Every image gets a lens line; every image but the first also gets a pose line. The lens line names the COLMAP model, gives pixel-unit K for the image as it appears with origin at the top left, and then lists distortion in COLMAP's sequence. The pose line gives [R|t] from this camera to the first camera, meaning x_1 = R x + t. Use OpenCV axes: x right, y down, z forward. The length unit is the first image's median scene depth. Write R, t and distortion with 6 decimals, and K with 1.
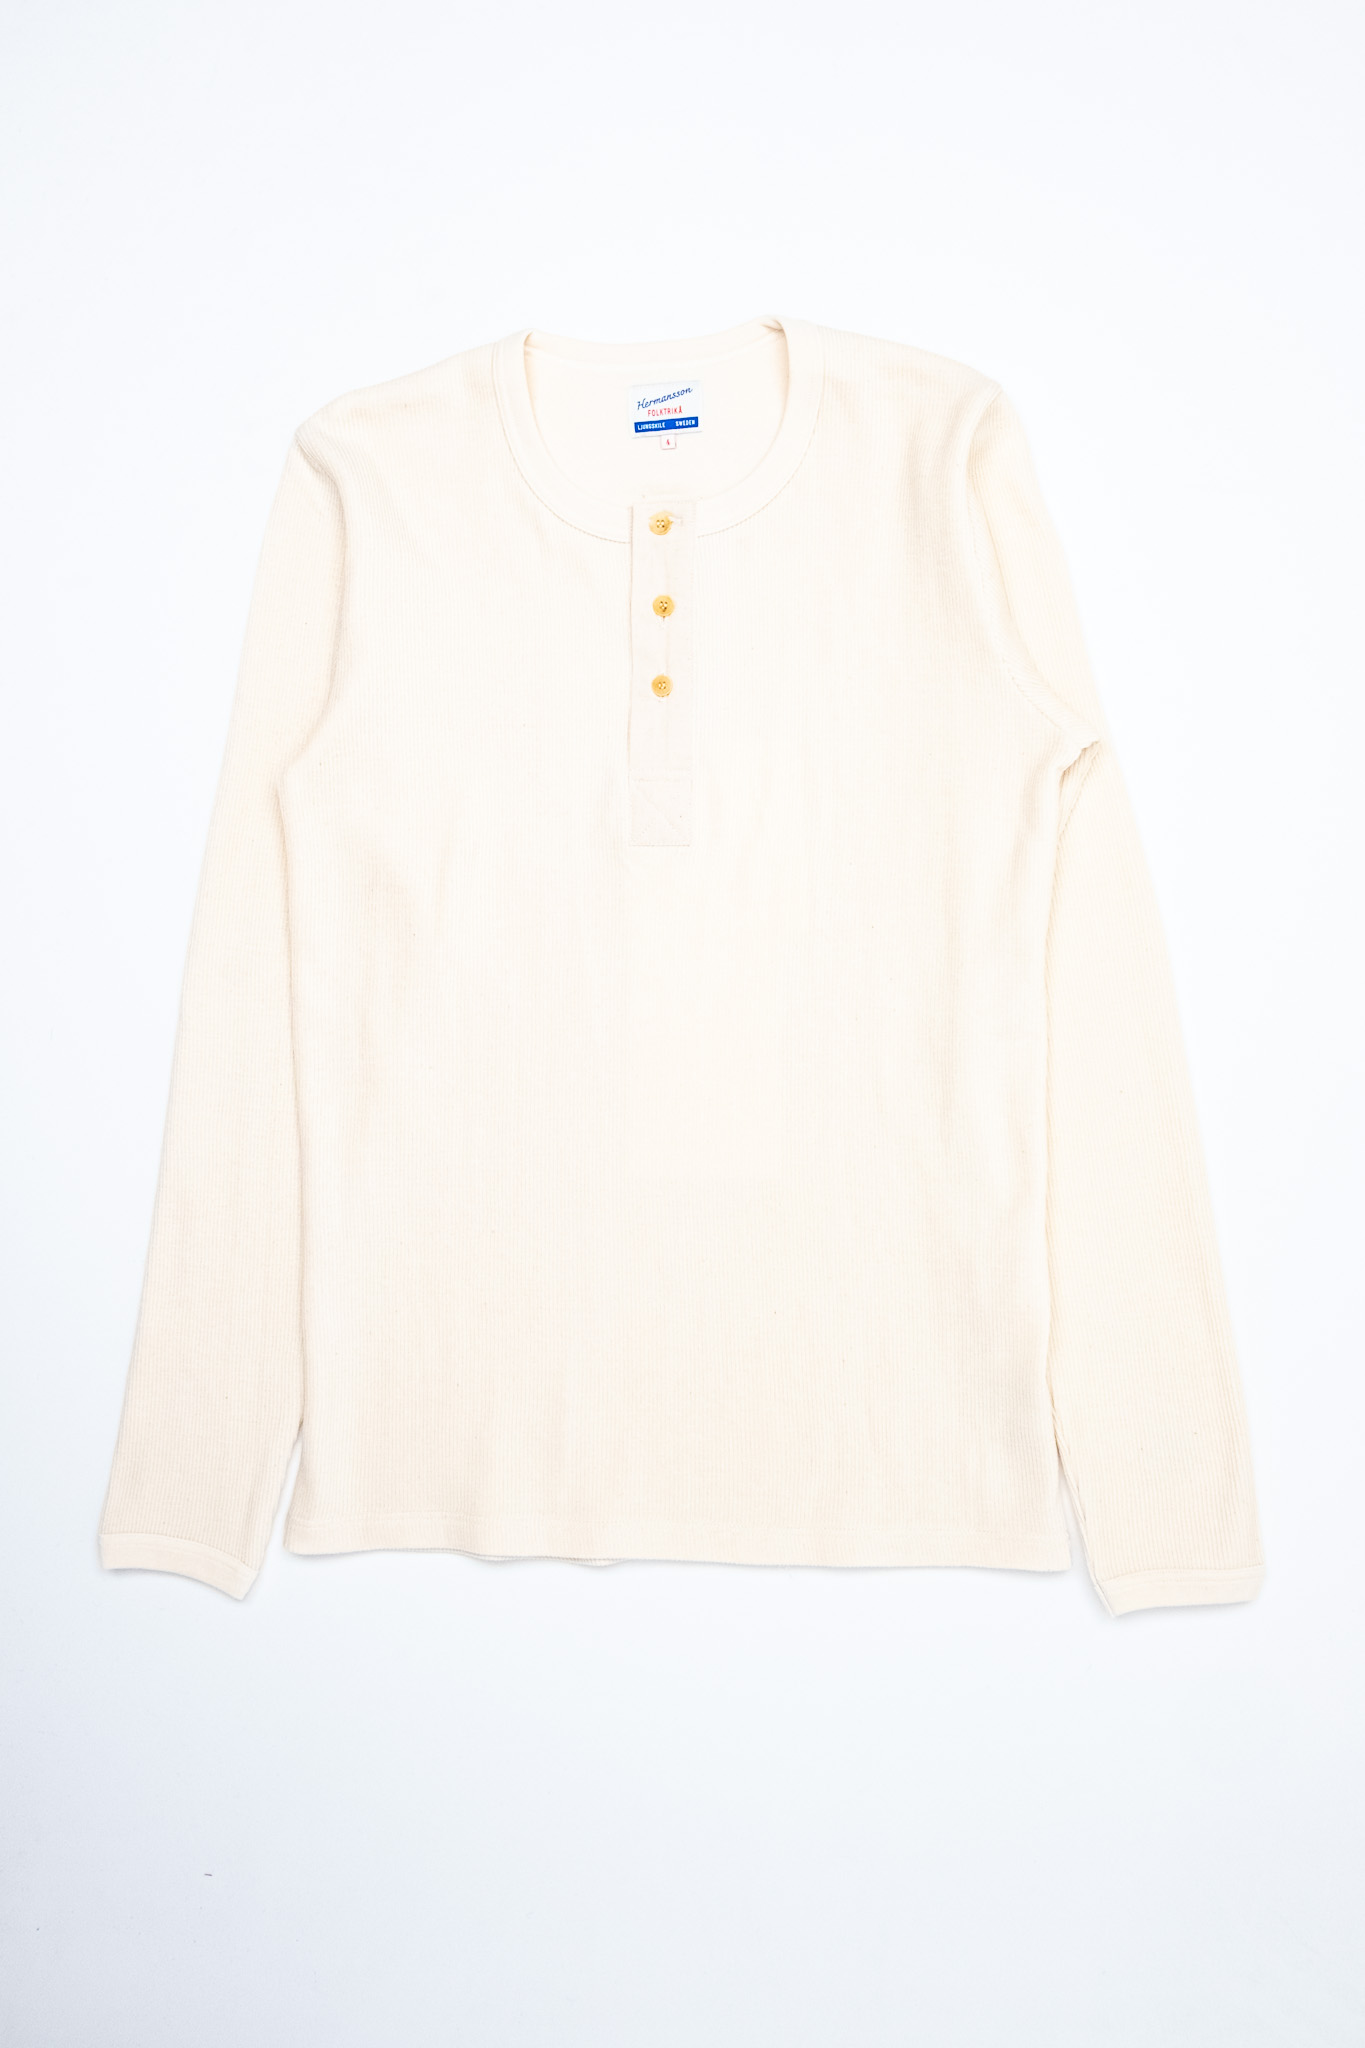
lens RADIAL K [[1936.7, 0, 678.8], [0, 1936.7, 1008.7], [0, 0, 1]] dist [-0.008196, 0.000000]
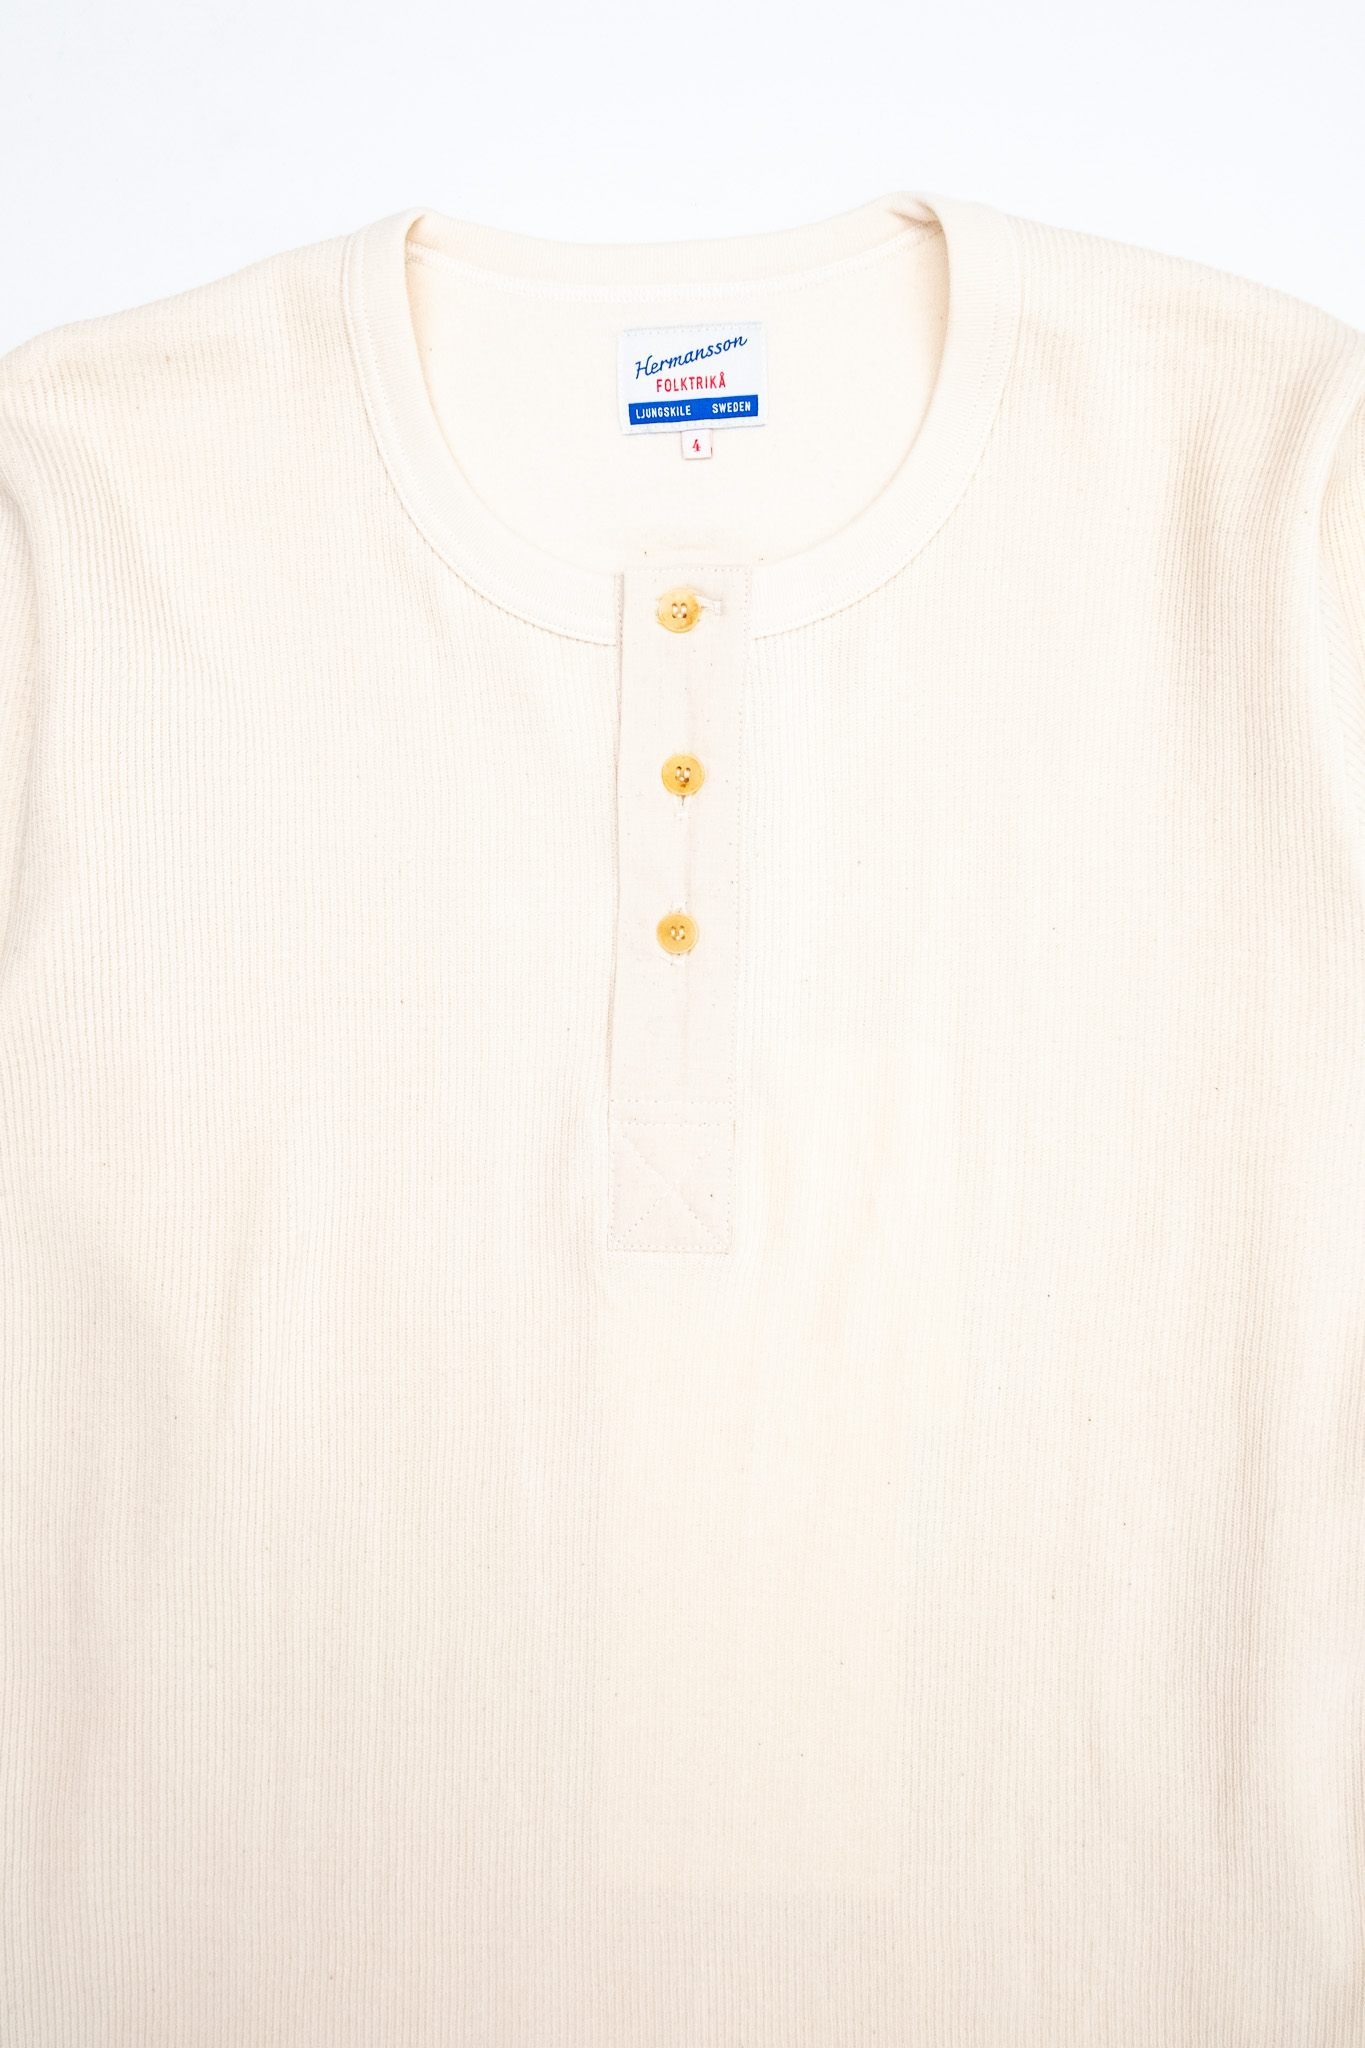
lens RADIAL K [[1936.7, 0, 601.3], [0, 1936.7, 938.4], [0, 0, 1]] dist [-0.008196, 0.000000]
pose [[0.999122, 0.008671, 0.040980, -0.049050], [-0.009178, 0.999883, 0.012211, -0.172375], [-0.040869, -0.012577, 0.999085, 0.504345]]
